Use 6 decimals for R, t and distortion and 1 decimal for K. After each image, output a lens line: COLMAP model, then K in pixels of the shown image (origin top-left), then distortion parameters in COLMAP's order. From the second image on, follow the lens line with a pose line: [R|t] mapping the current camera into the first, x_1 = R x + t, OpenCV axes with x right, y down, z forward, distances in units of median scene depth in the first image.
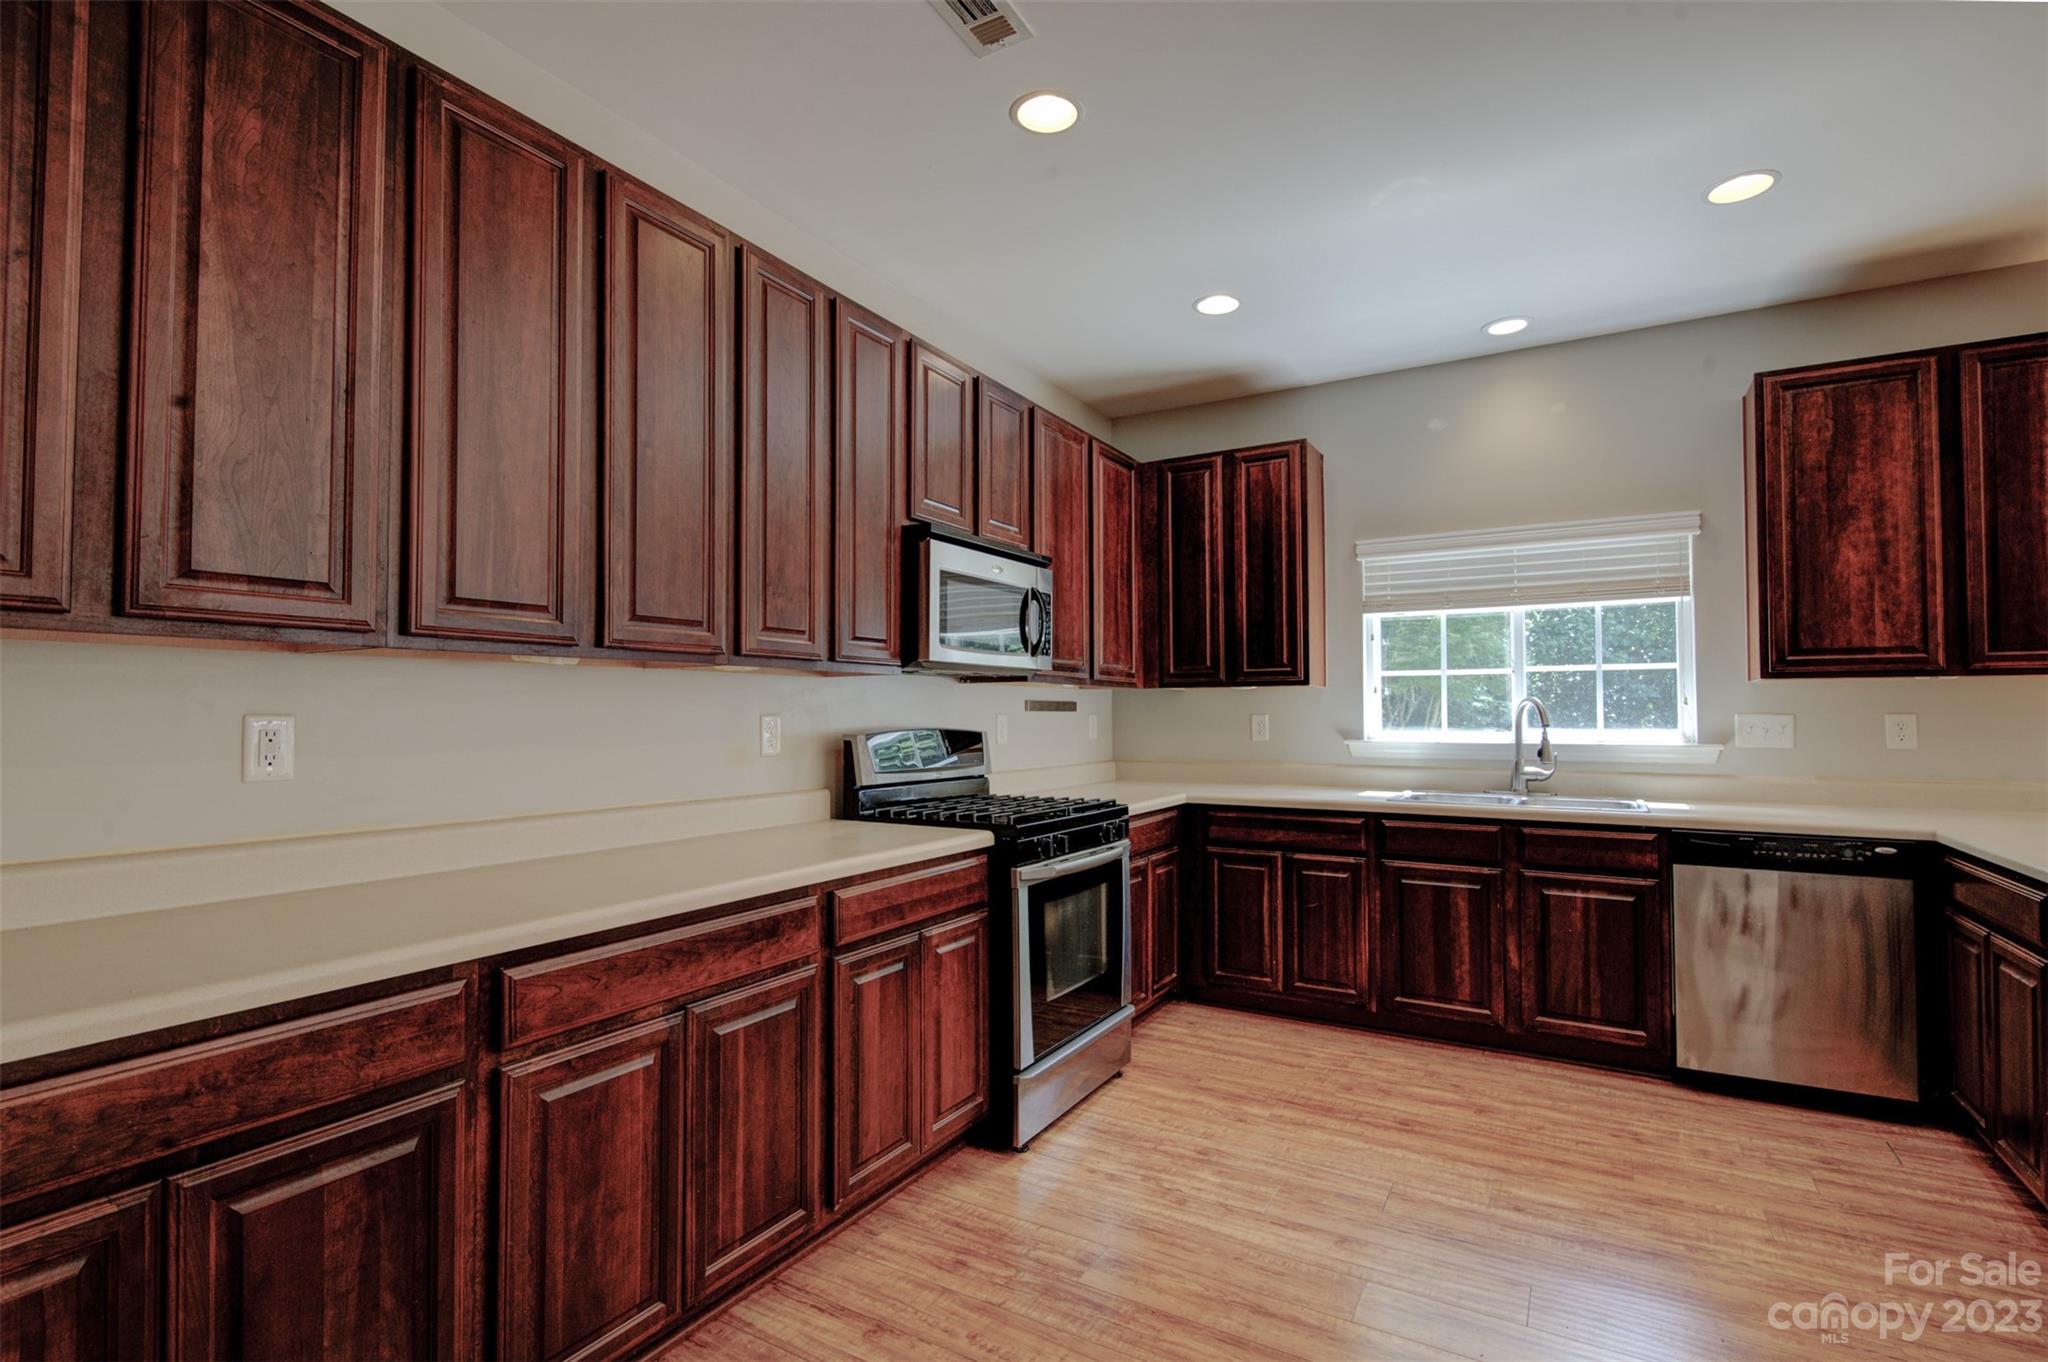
lens RADIAL K [[982.8, 0, 1024.0], [0, 982.8, 681.0], [0, 0, 1]] dist [0.001552, -0.019710]
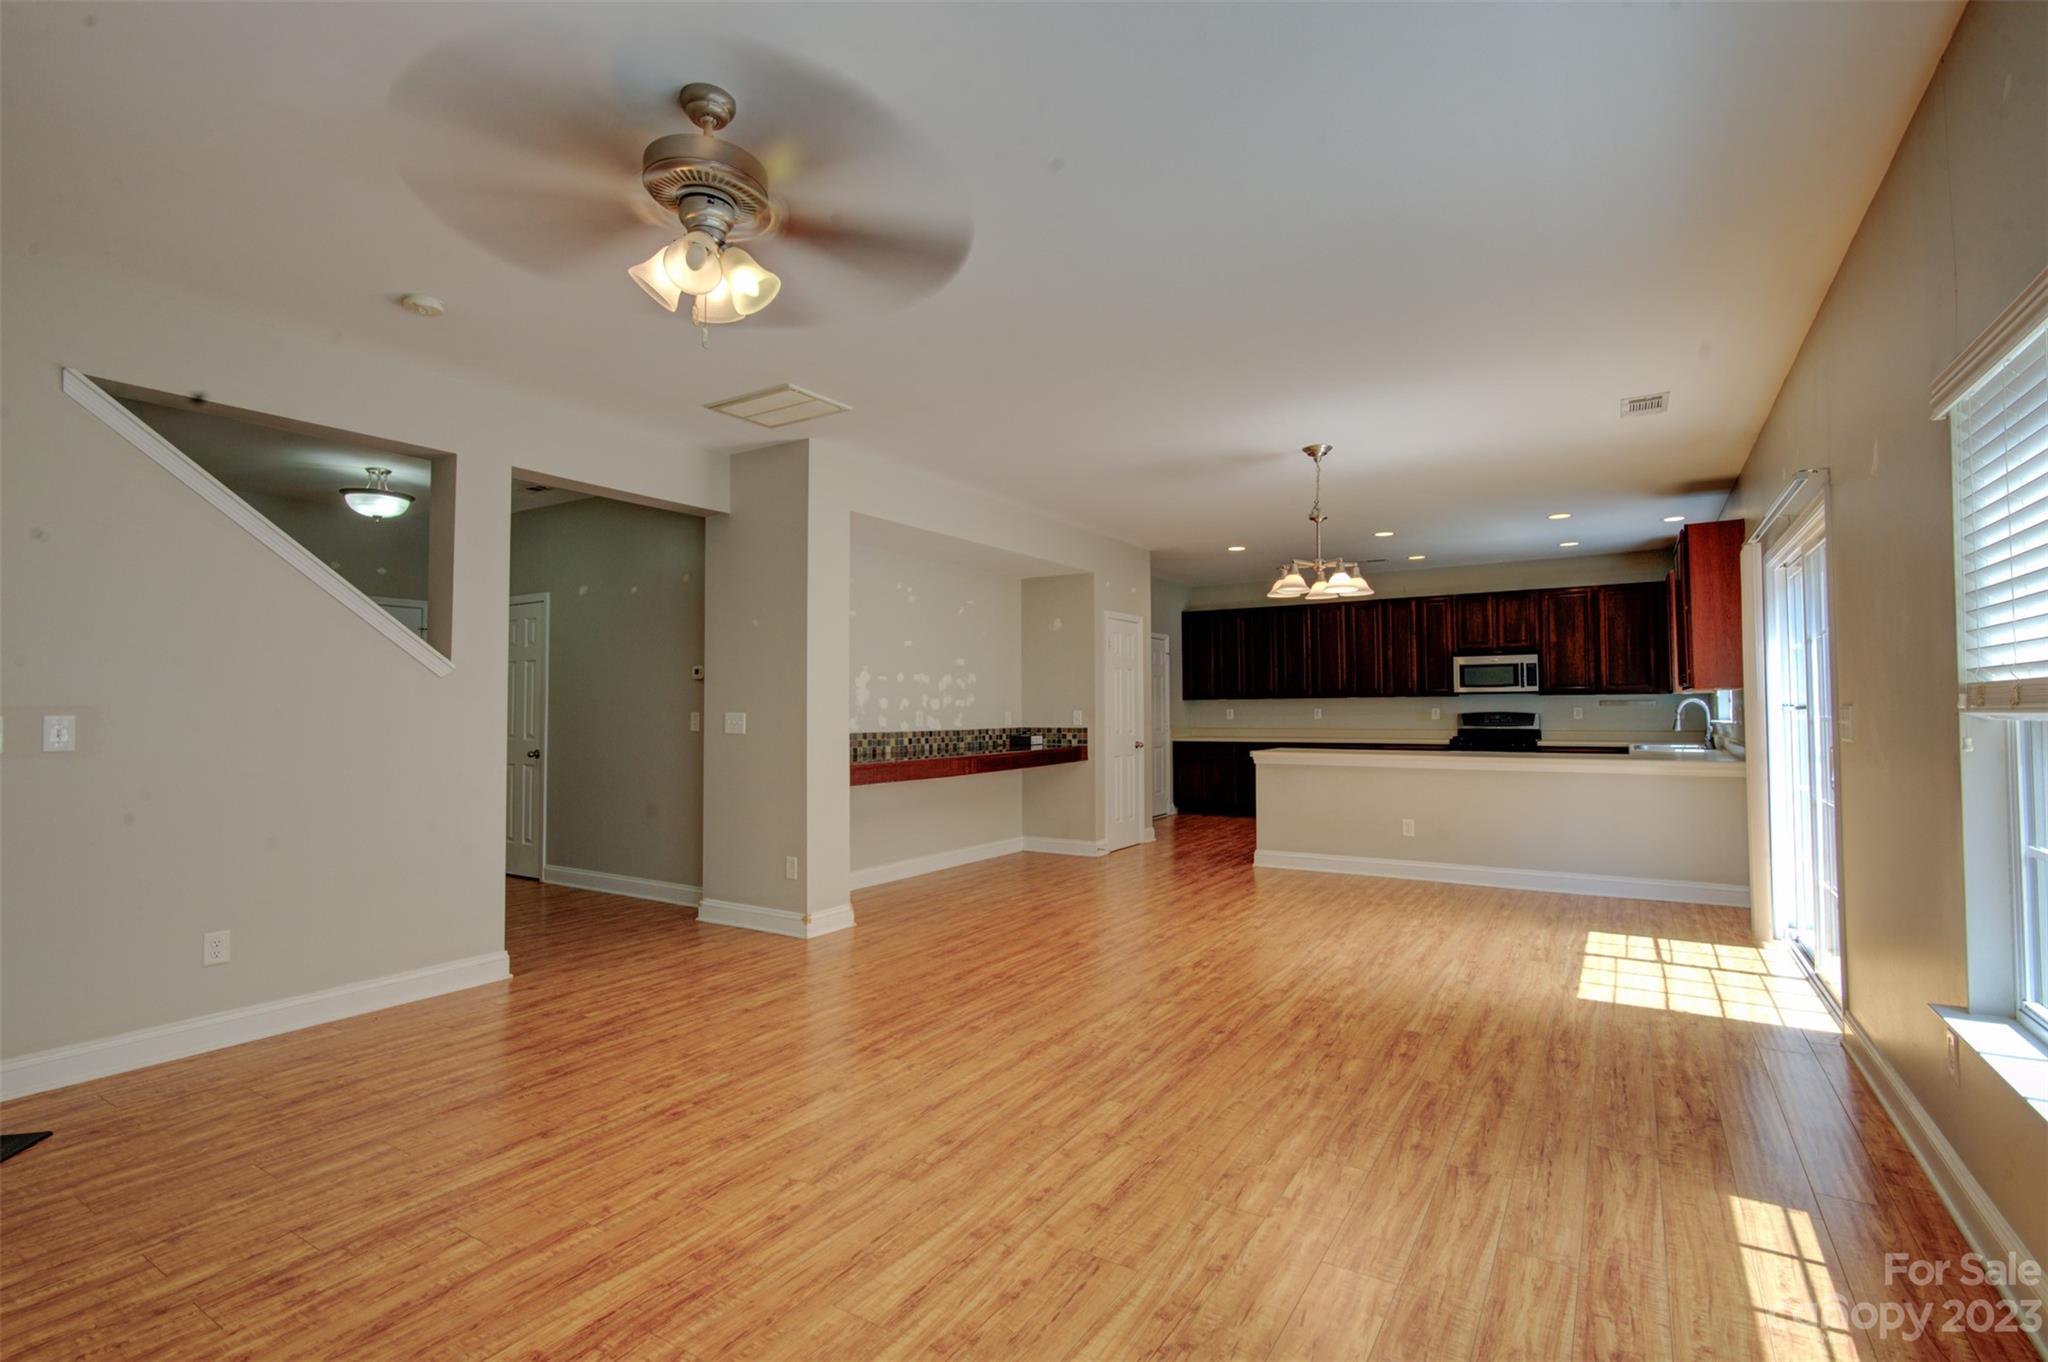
lens RADIAL K [[954.2, 0, 1025.0], [0, 954.2, 677.5], [0, 0, 1]] dist [0.011643, -0.008783]
pose [[-0.058113, -0.032841, -0.997770, 2.587242], [0.037497, 0.998682, -0.035055, -0.010253], [0.997606, -0.039451, -0.056805, -0.258597]]
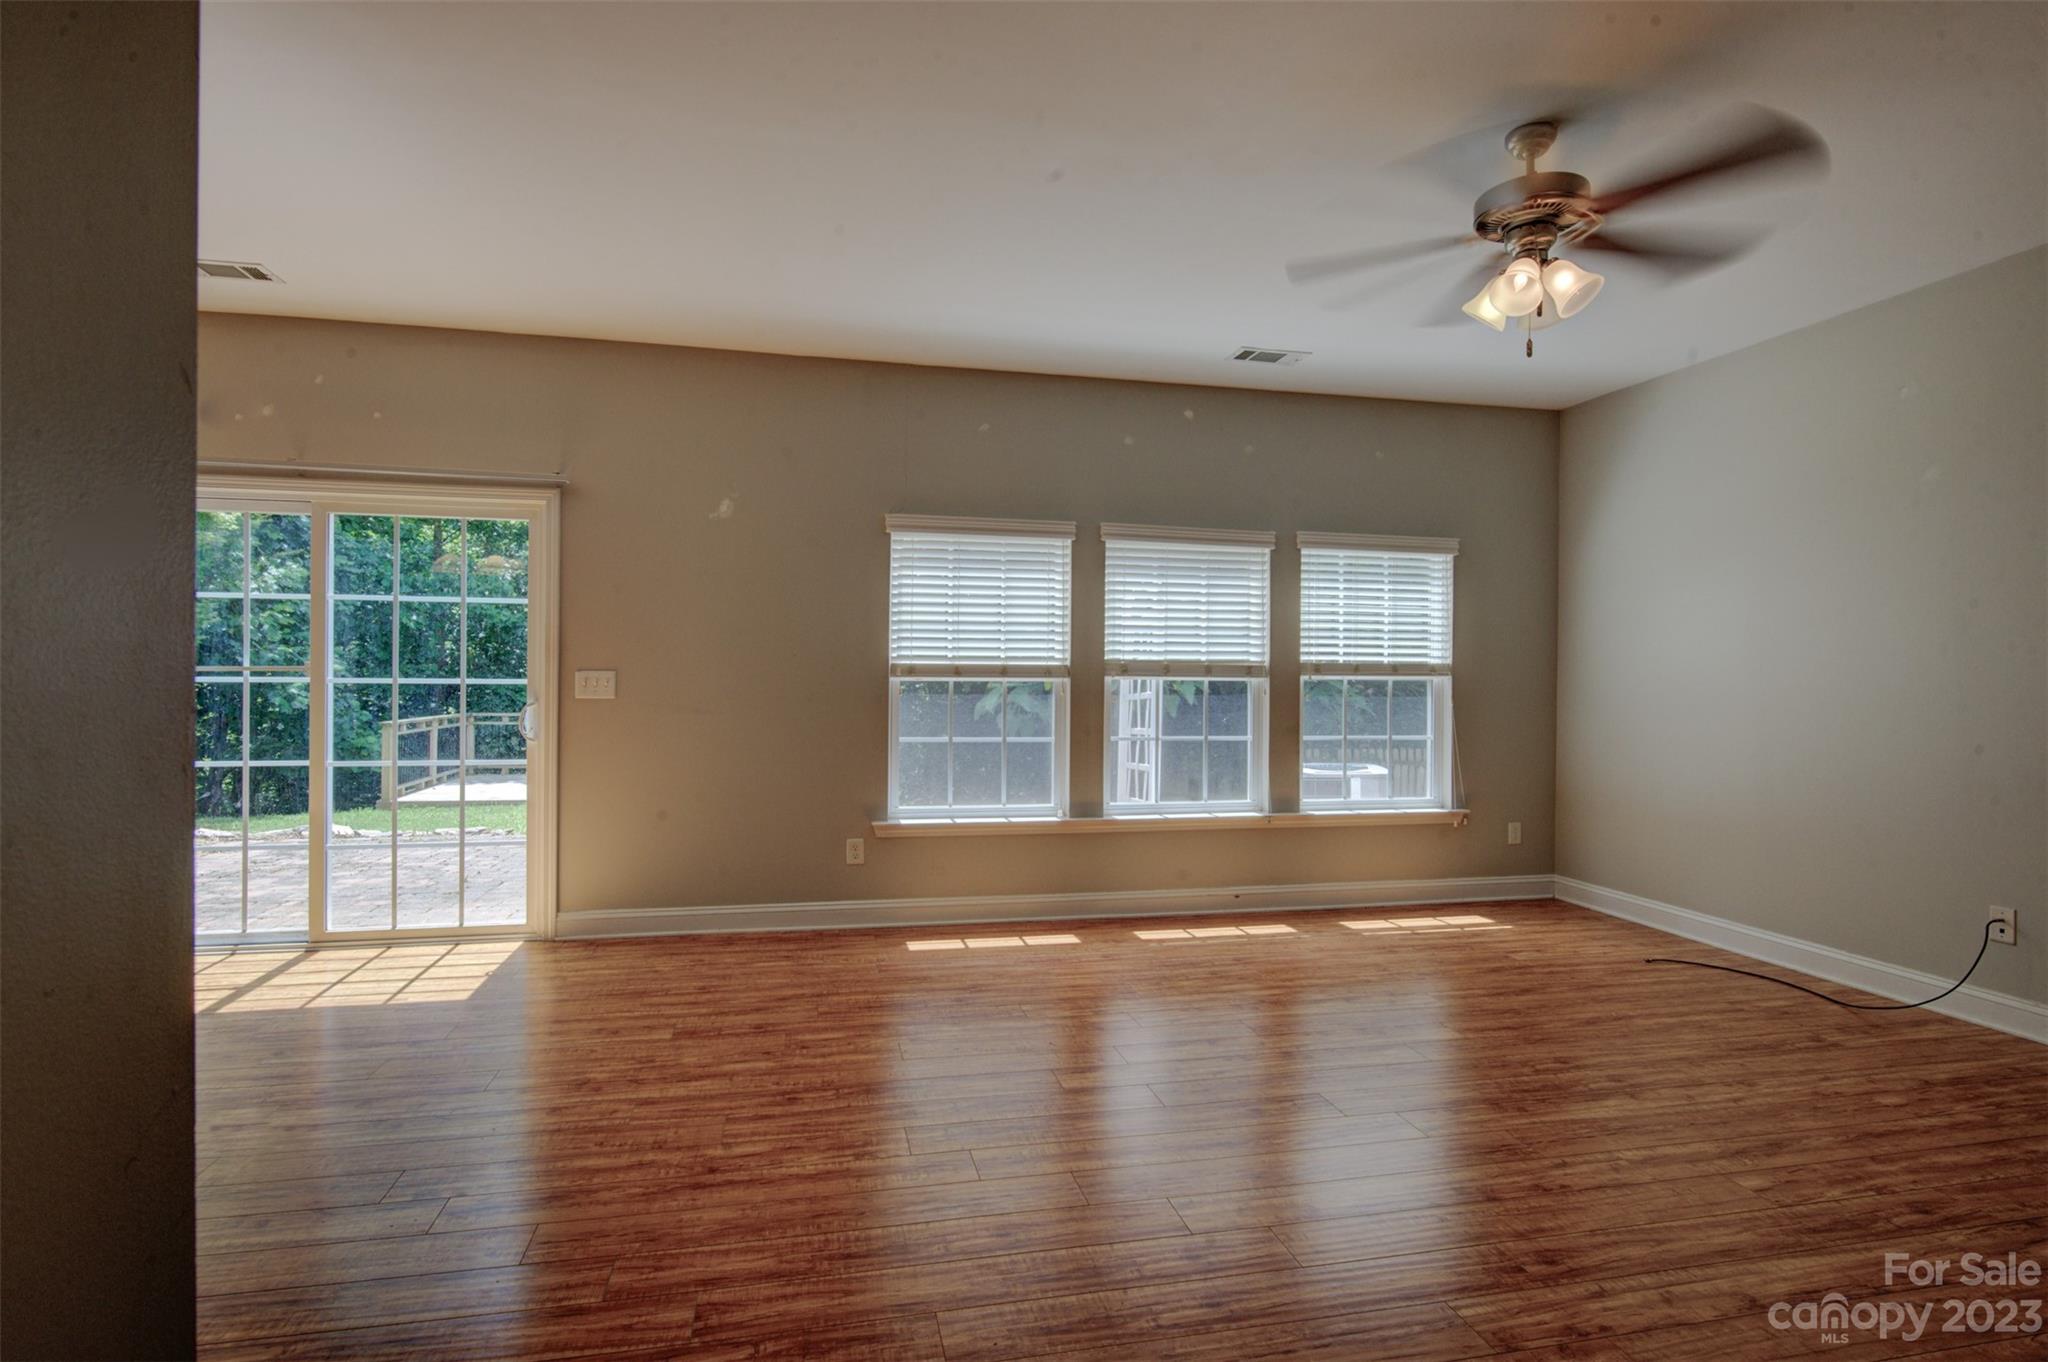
lens RADIAL K [[1023.1, 0, 1026.1], [0, 1023.1, 683.1], [0, 0, 1]] dist [0.001210, -0.005351]
pose [[0.750911, 0.005019, 0.660385, 1.211370], [-0.032517, 0.999039, 0.029381, -0.024687], [-0.659603, -0.043536, 0.750352, -0.823149]]
